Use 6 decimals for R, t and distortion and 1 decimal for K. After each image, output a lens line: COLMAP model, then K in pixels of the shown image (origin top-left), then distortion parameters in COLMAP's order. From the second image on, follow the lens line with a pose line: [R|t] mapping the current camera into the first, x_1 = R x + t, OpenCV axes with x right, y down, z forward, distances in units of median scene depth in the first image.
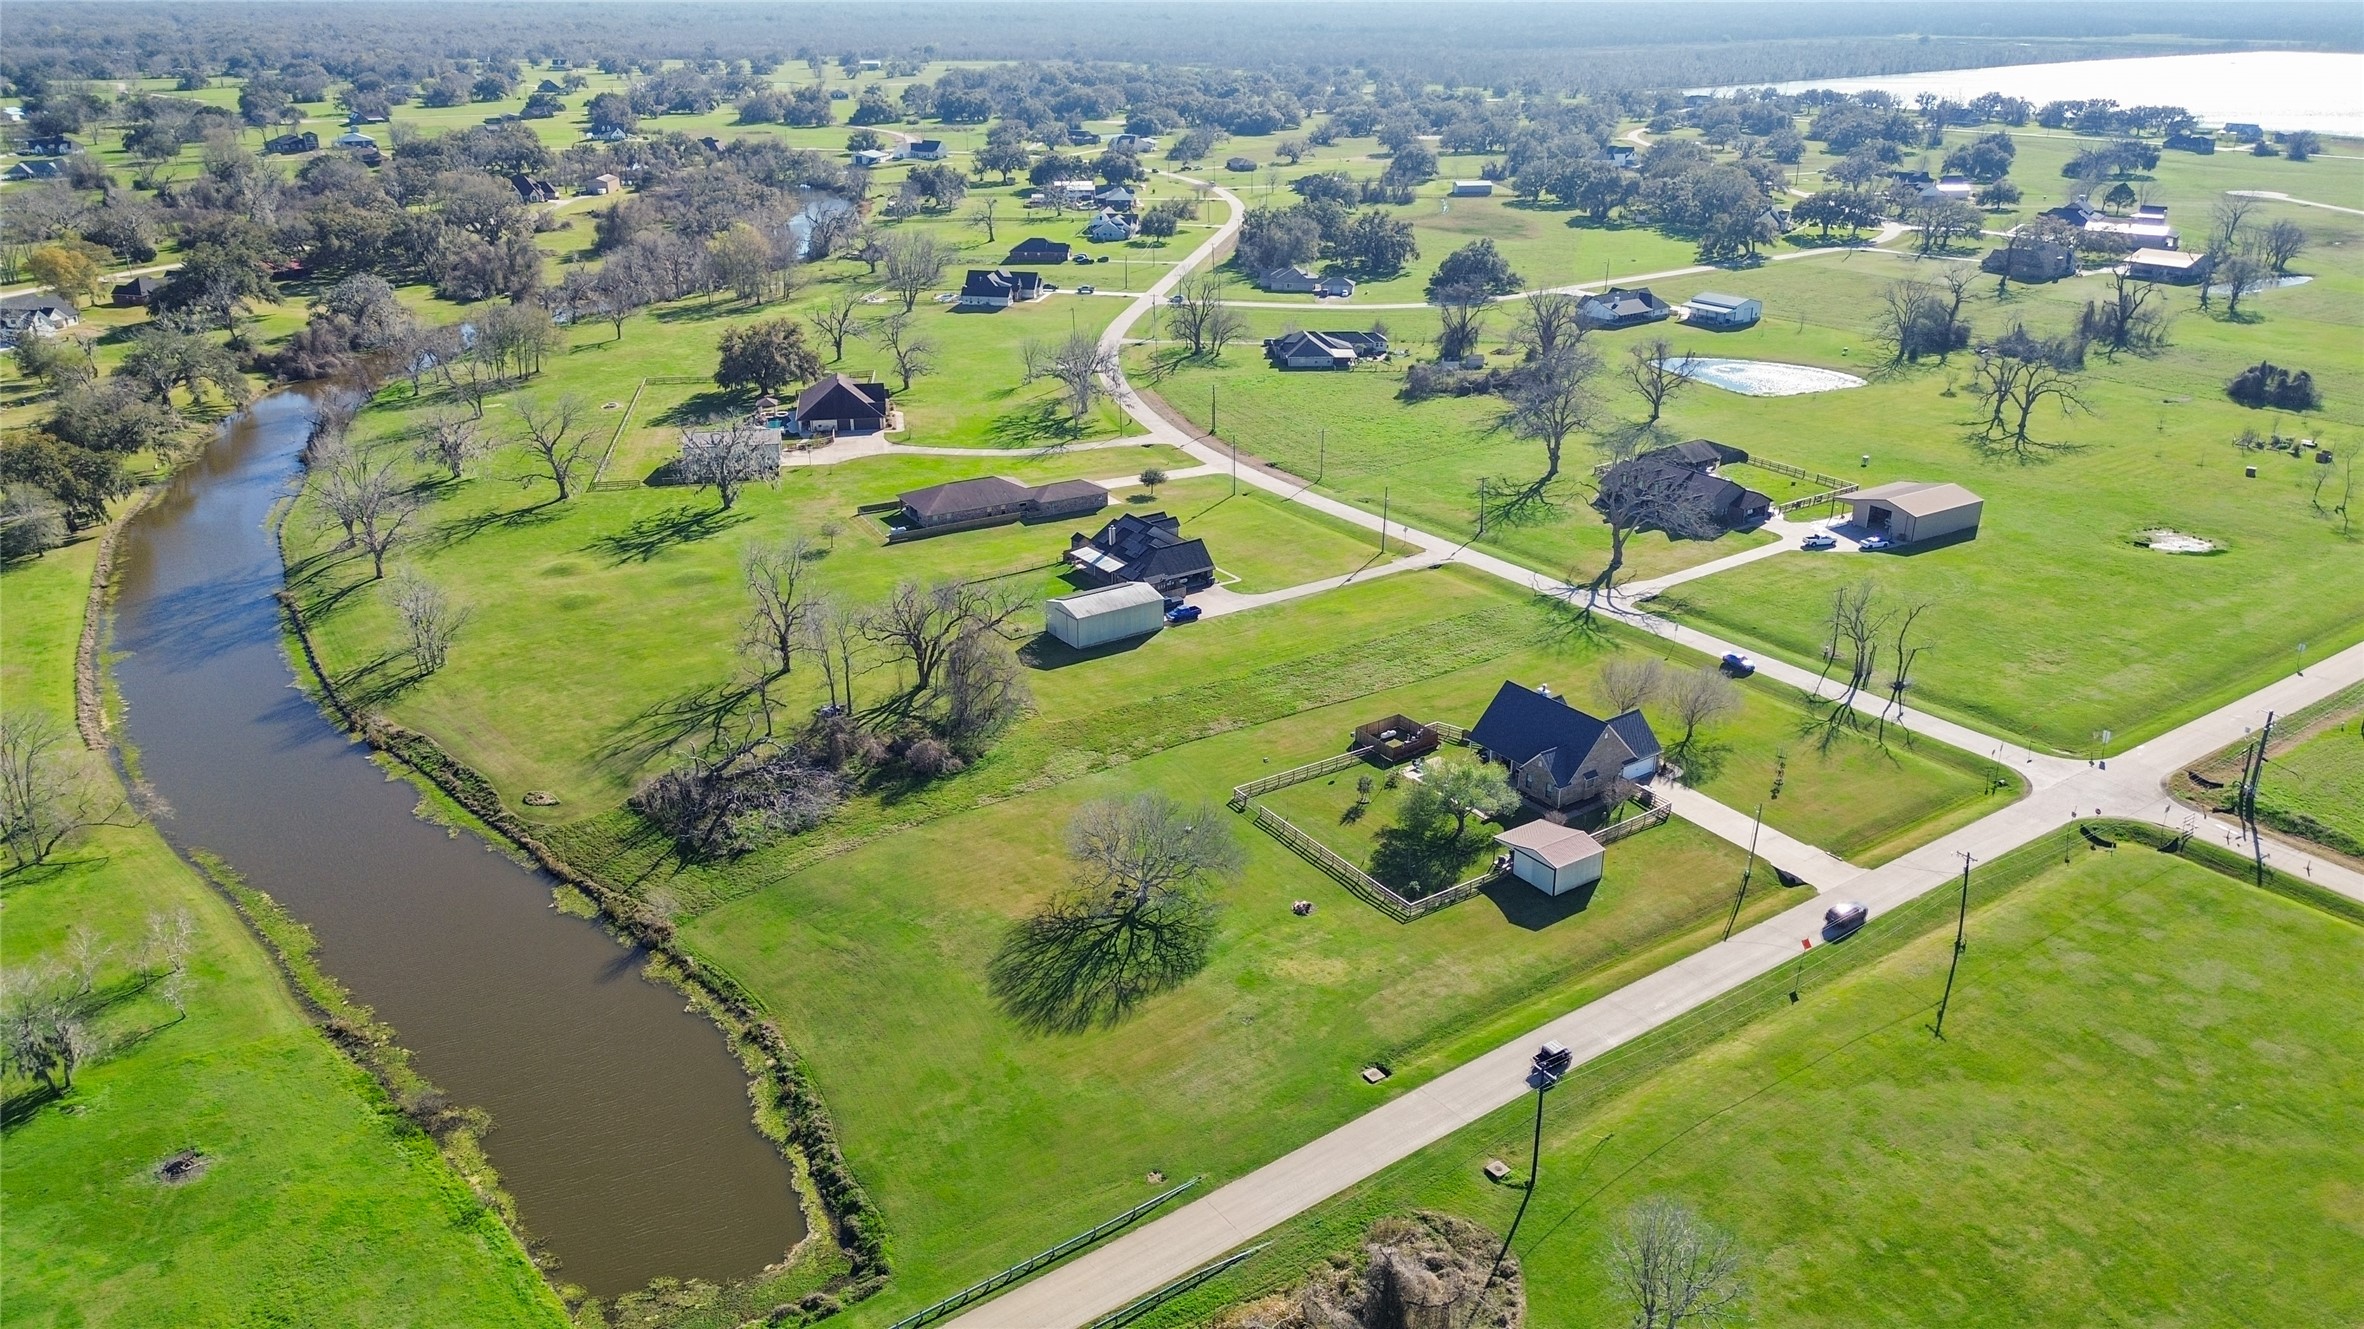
lens RADIAL K [[1667.6, 0, 1186.3], [0, 1667.6, 669.2], [0, 0, 1]] dist [0.068709, -0.063555]
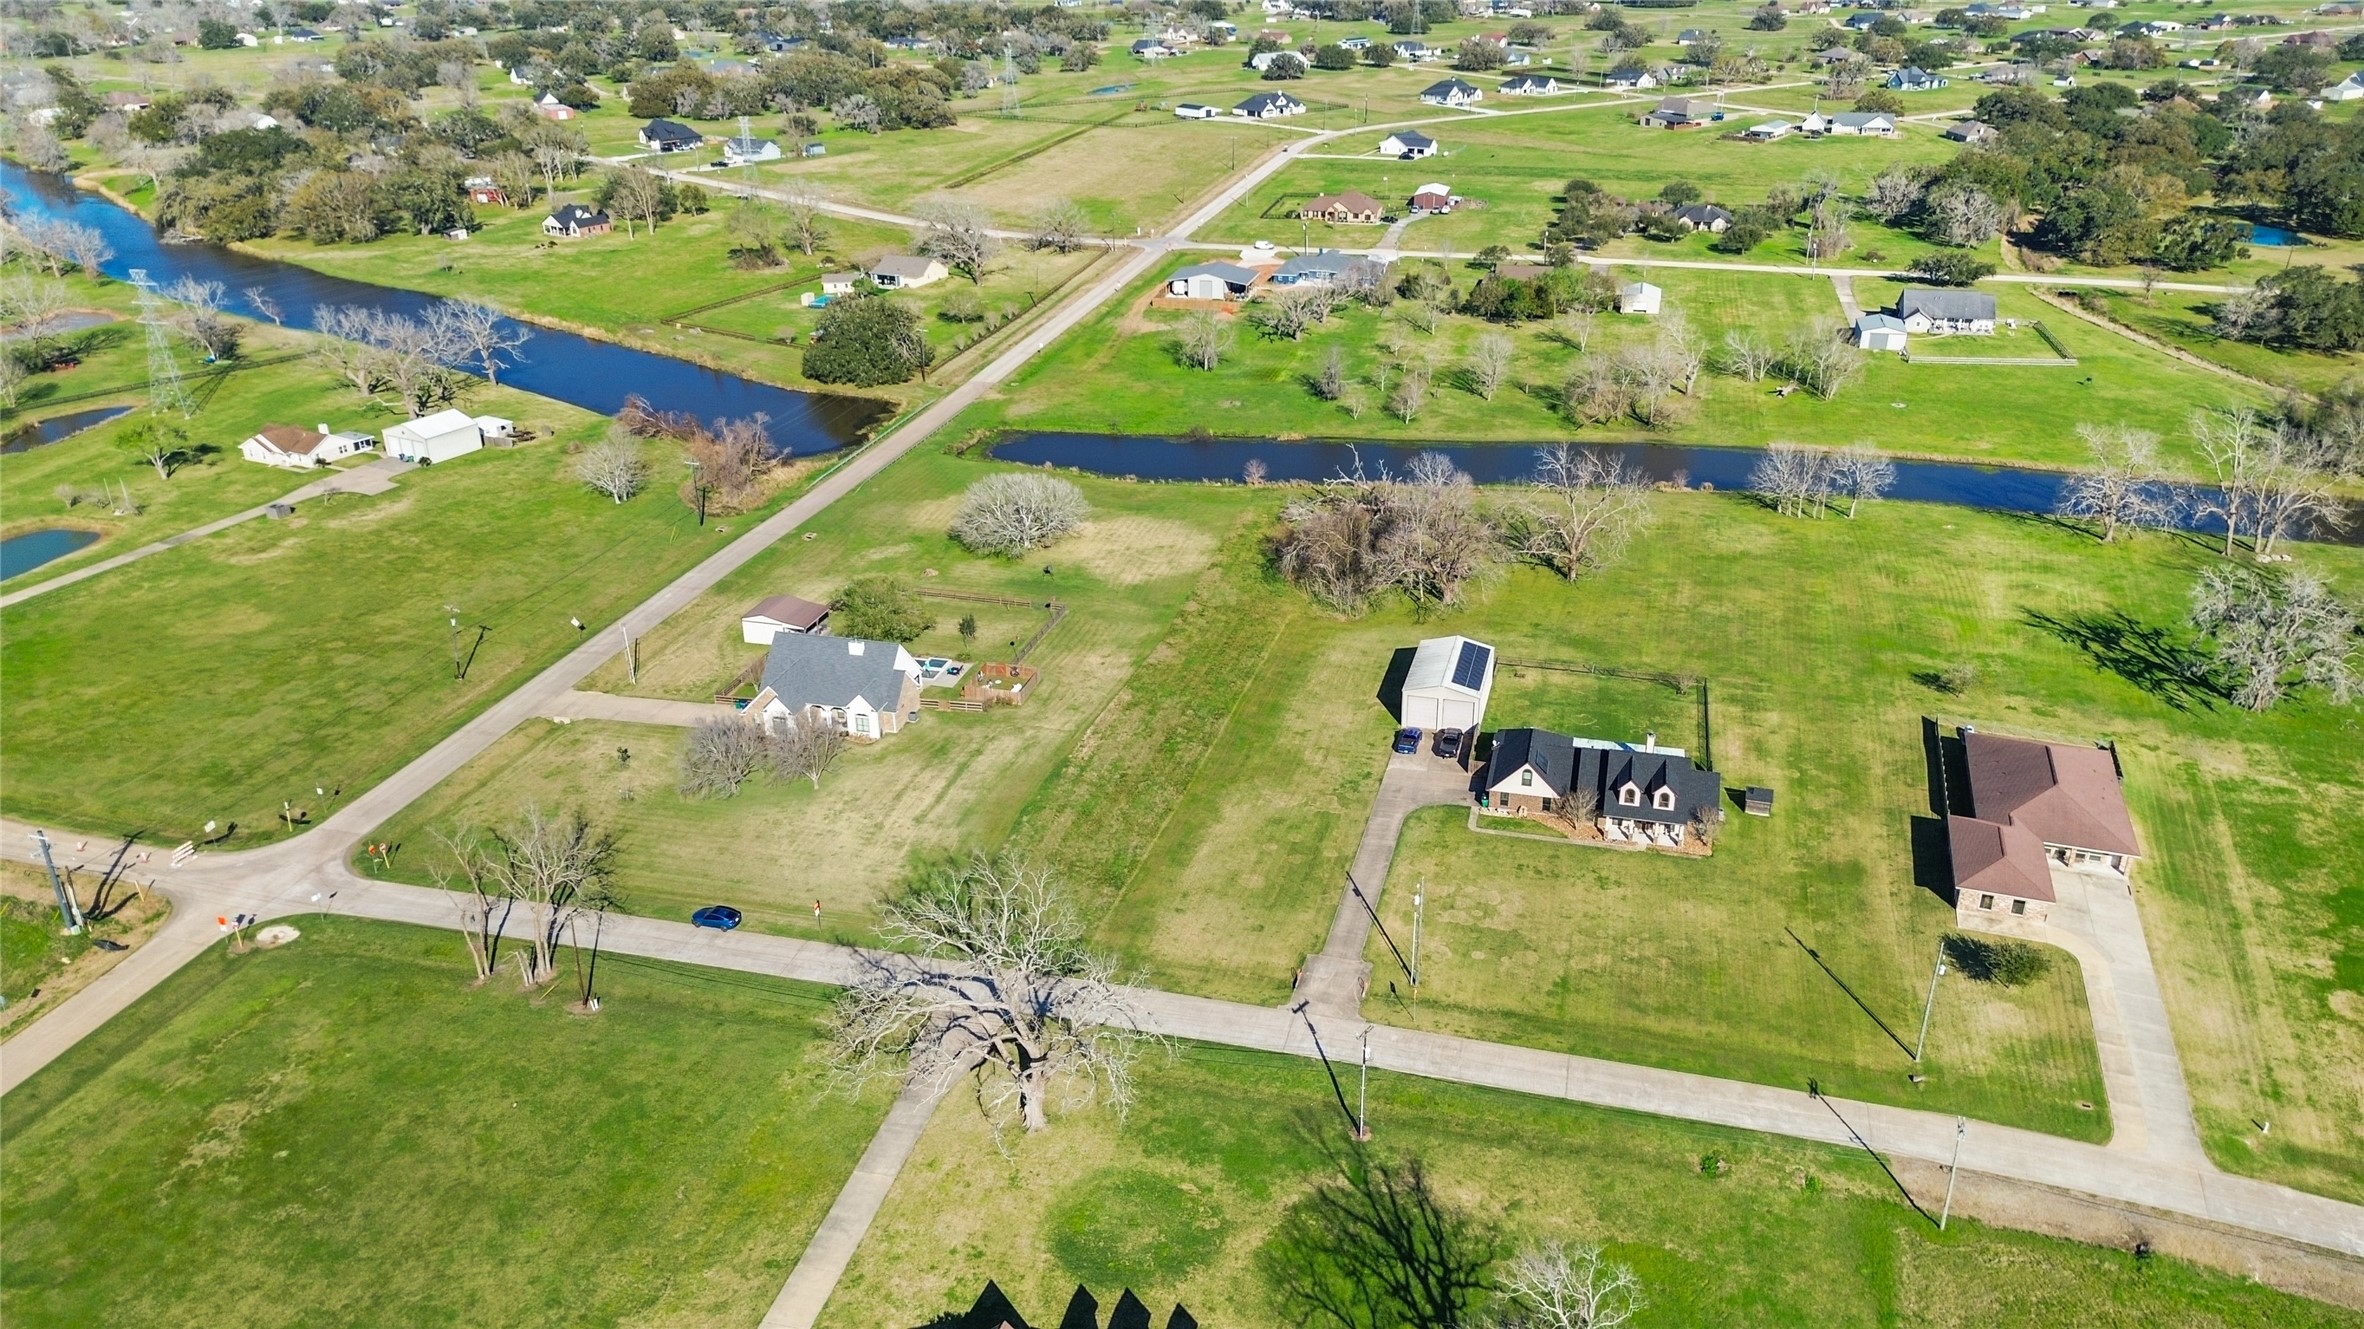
lens RADIAL K [[1667.6, 0, 1186.3], [0, 1667.6, 669.2], [0, 0, 1]] dist [0.068709, -0.063555]
pose [[-0.765961, 0.277794, -0.579770, 0.524629], [-0.237423, 0.715840, 0.656661, -0.548493], [0.597439, 0.640628, -0.482351, 1.313318]]
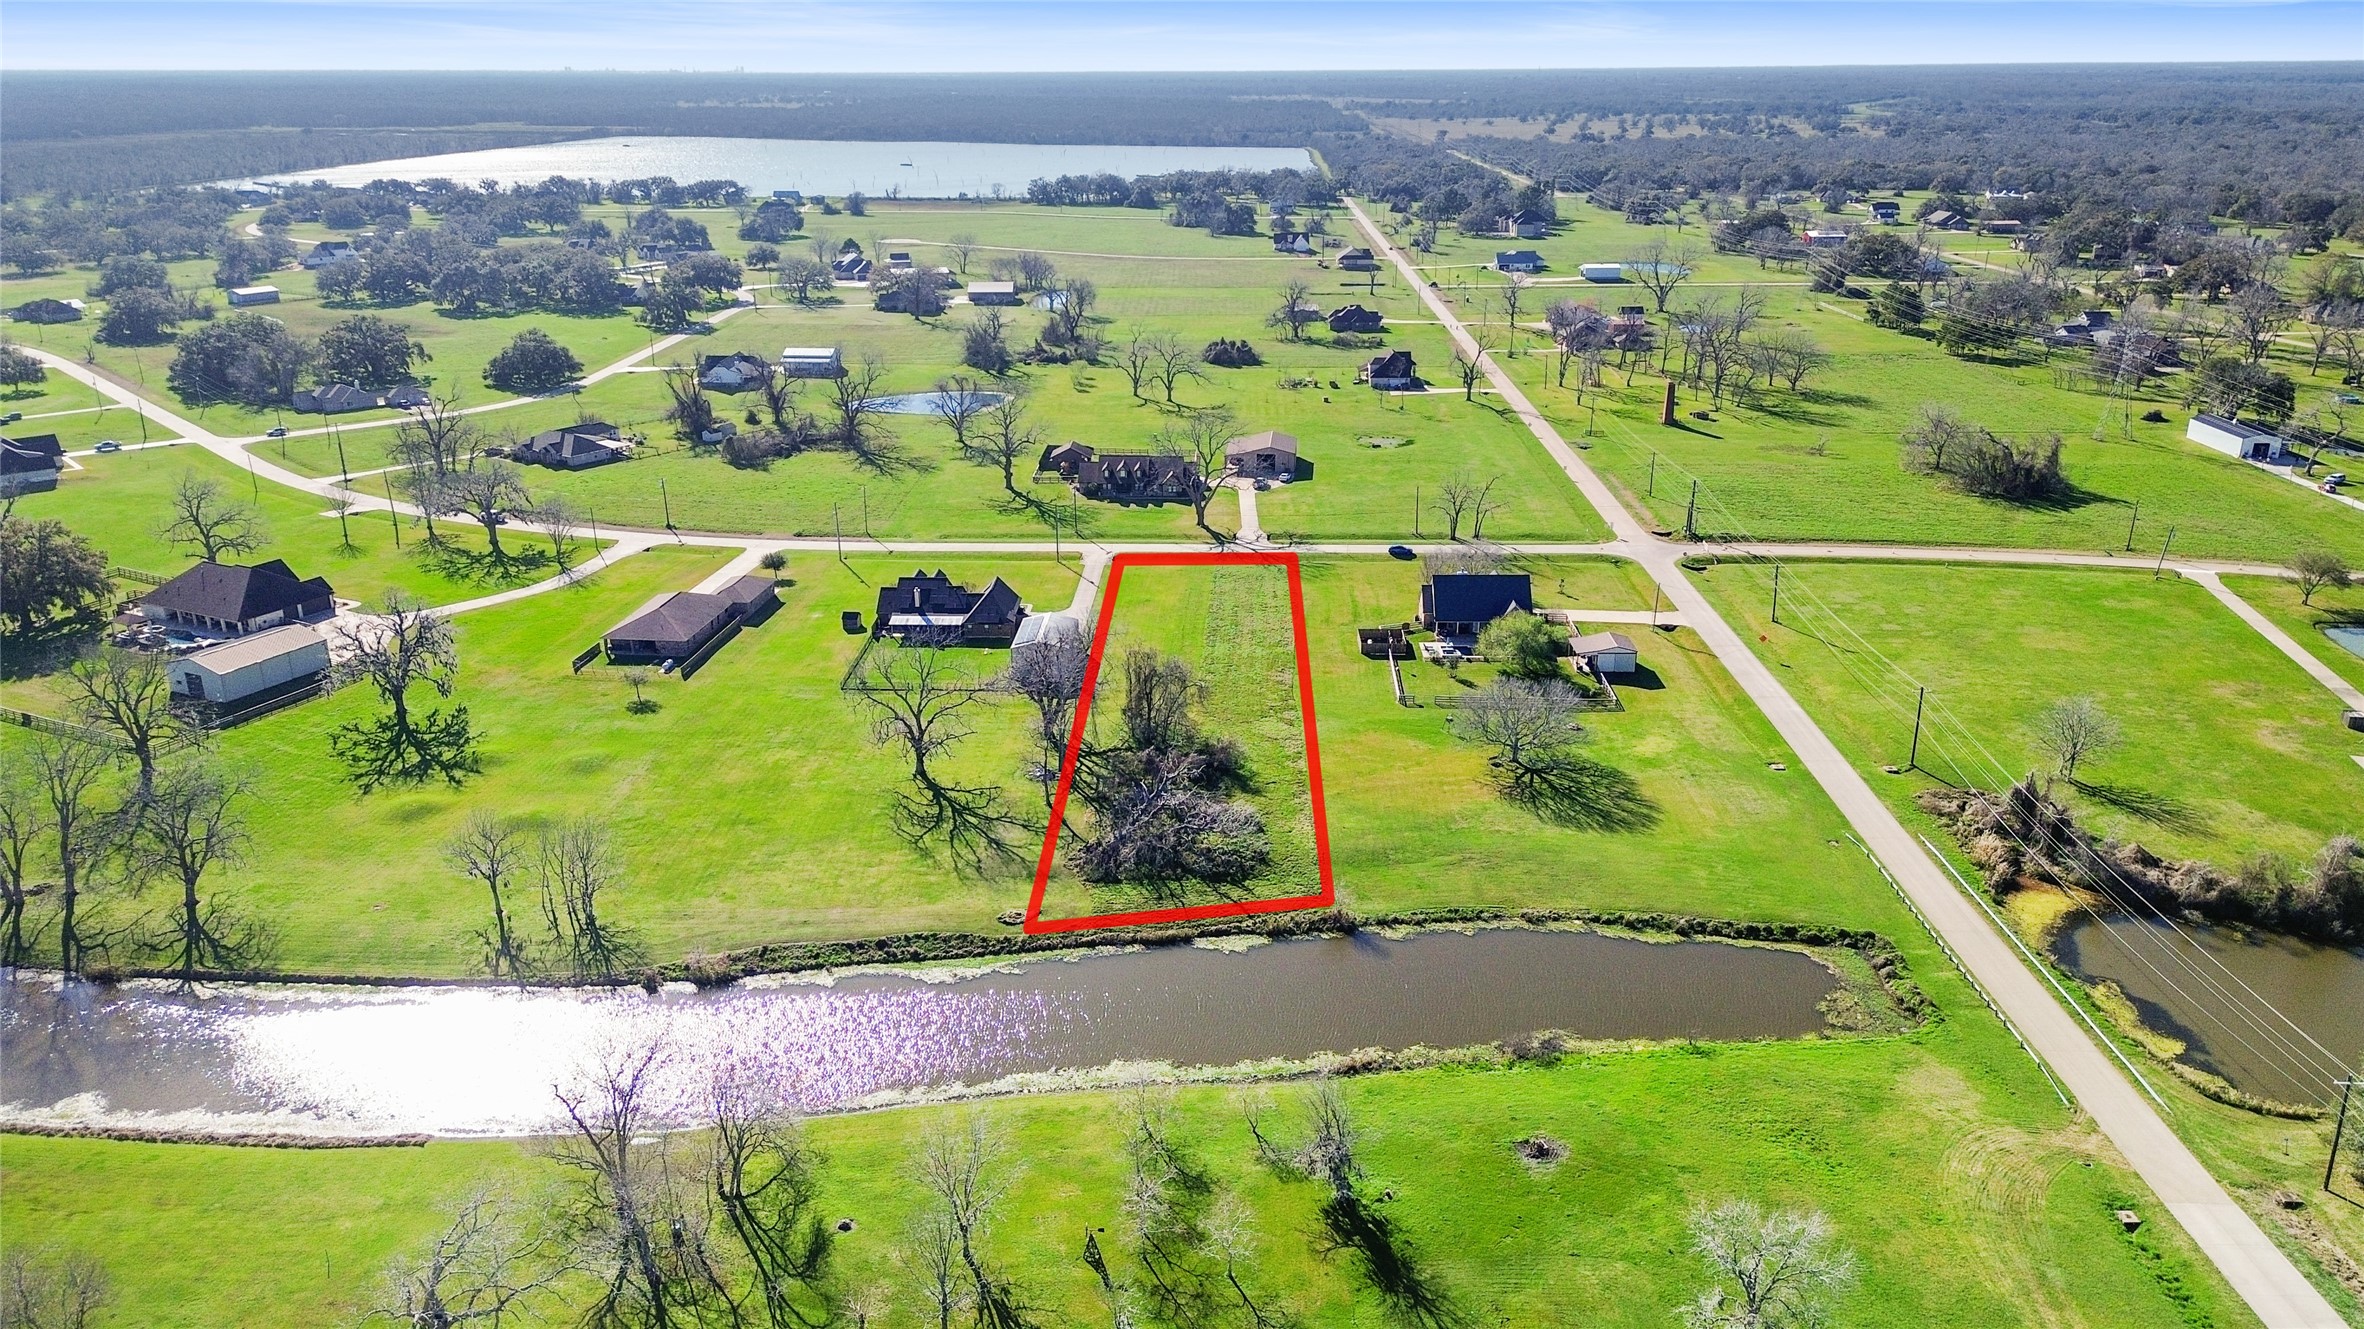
lens RADIAL K [[1667.6, 0, 1186.3], [0, 1667.6, 669.2], [0, 0, 1]] dist [0.068709, -0.063555]
pose [[0.597868, -0.273173, 0.753612, -0.813470], [0.308863, 0.946055, 0.097898, -0.096966], [-0.739701, 0.174233, 0.649989, 0.230848]]
